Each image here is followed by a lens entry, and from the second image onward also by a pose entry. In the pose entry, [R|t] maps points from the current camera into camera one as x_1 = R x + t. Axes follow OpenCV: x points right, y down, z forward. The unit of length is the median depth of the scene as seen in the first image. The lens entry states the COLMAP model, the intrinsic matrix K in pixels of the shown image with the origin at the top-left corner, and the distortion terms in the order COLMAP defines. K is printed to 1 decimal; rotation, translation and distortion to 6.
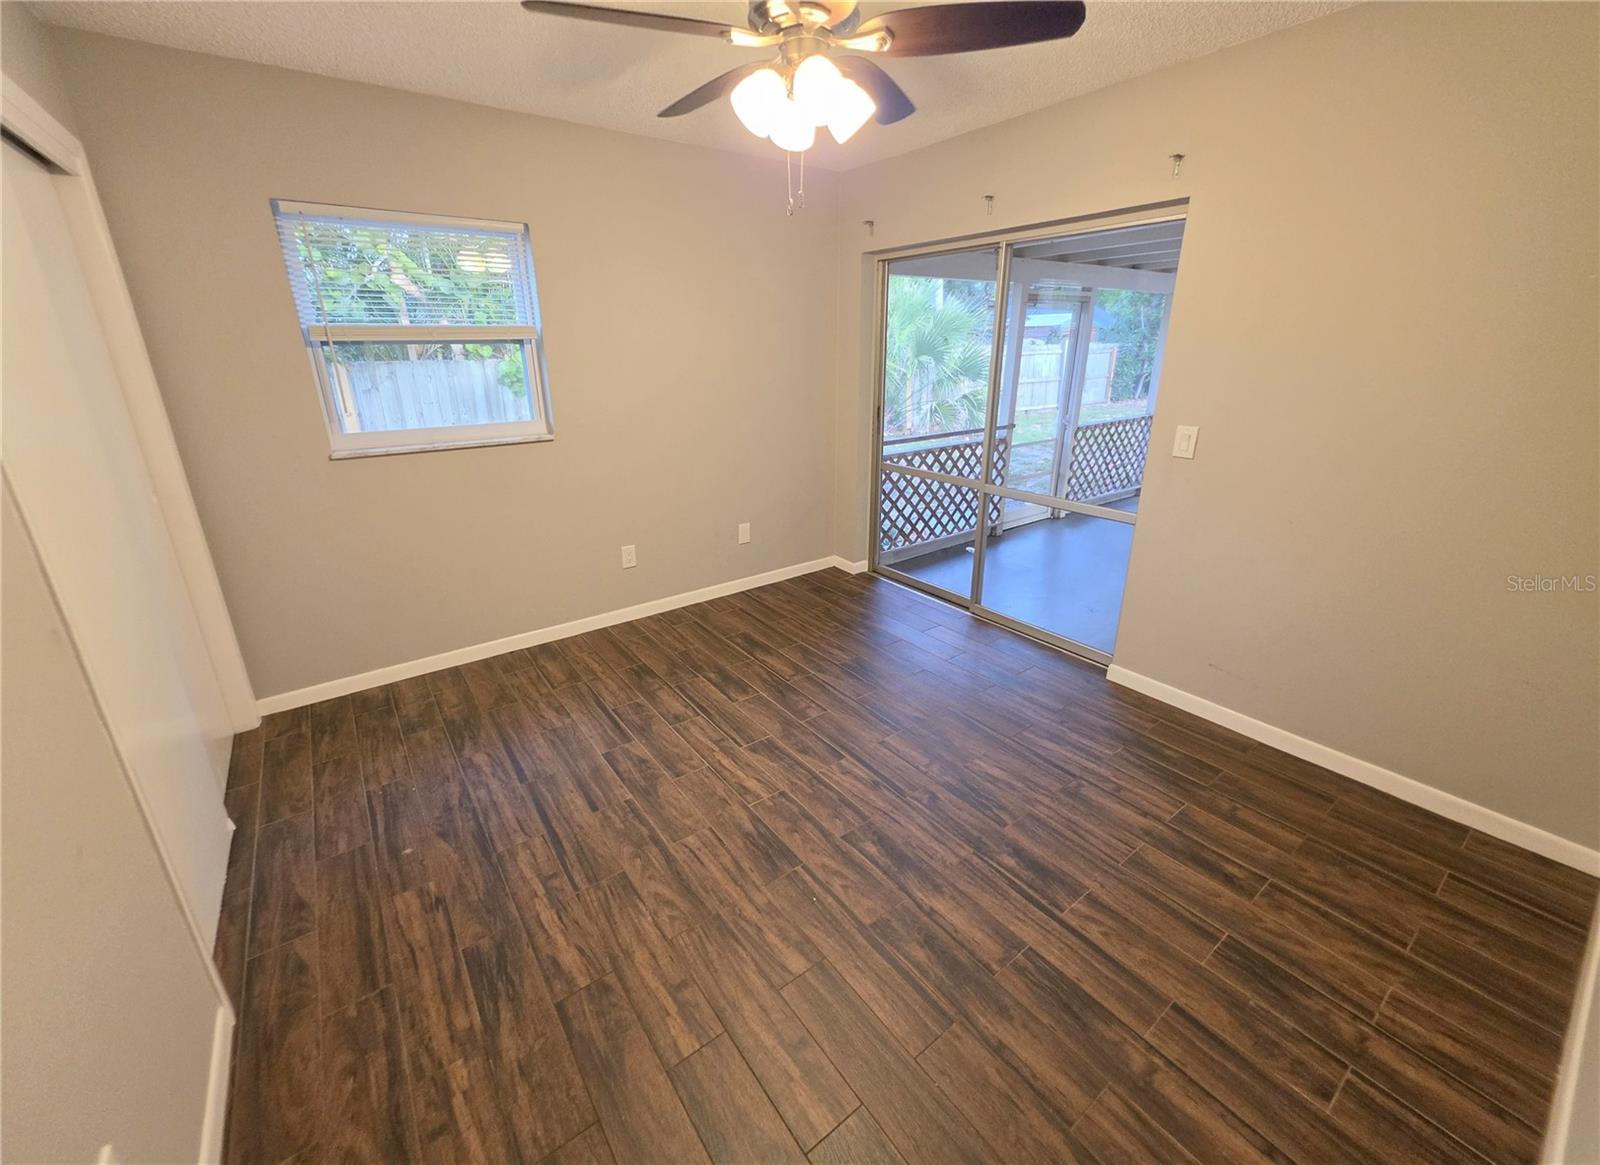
lens RADIAL K [[645.0, 0, 800.6], [0, 645.0, 577.0], [0, 0, 1]] dist [-0.003155, -0.000104]
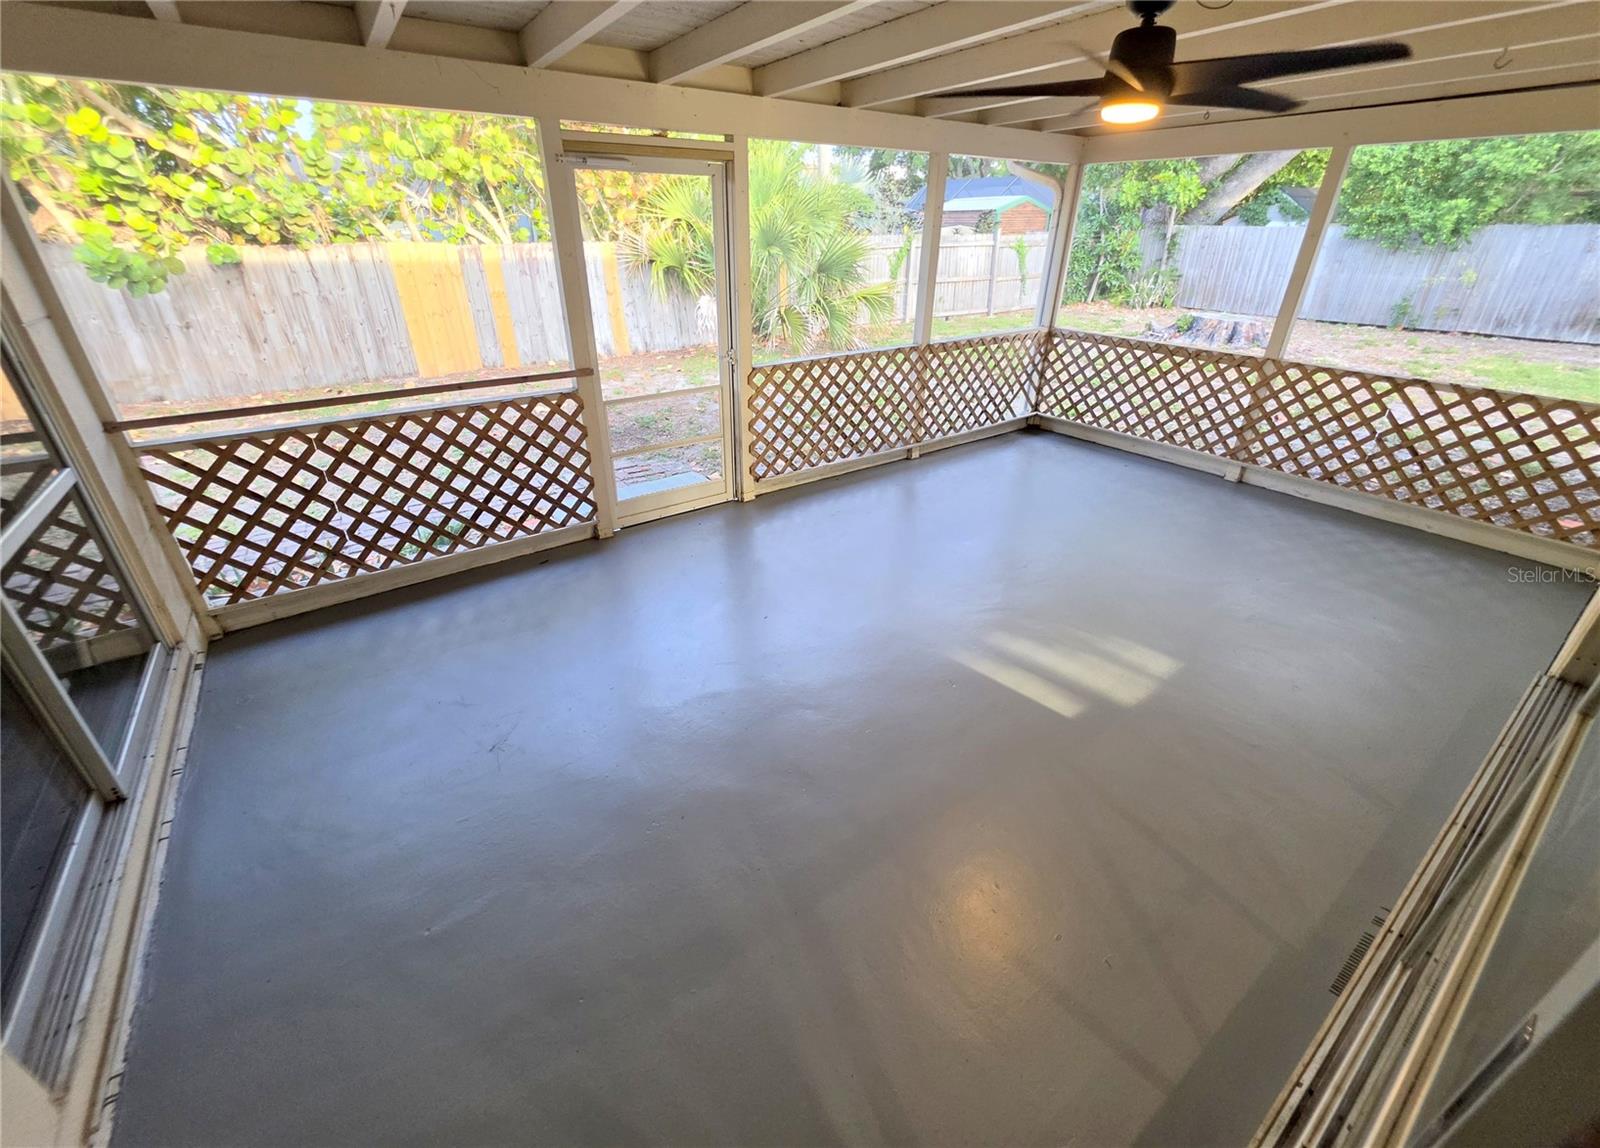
lens RADIAL K [[634.0, 0, 786.1], [0, 634.0, 539.5], [0, 0, 1]] dist [-0.001743, 0.000183]
pose [[0.999369, 0.027364, -0.022633, 0.460537], [-0.024766, 0.993838, 0.108043, -0.124635], [0.025450, -0.107414, 0.993889, 0.333213]]
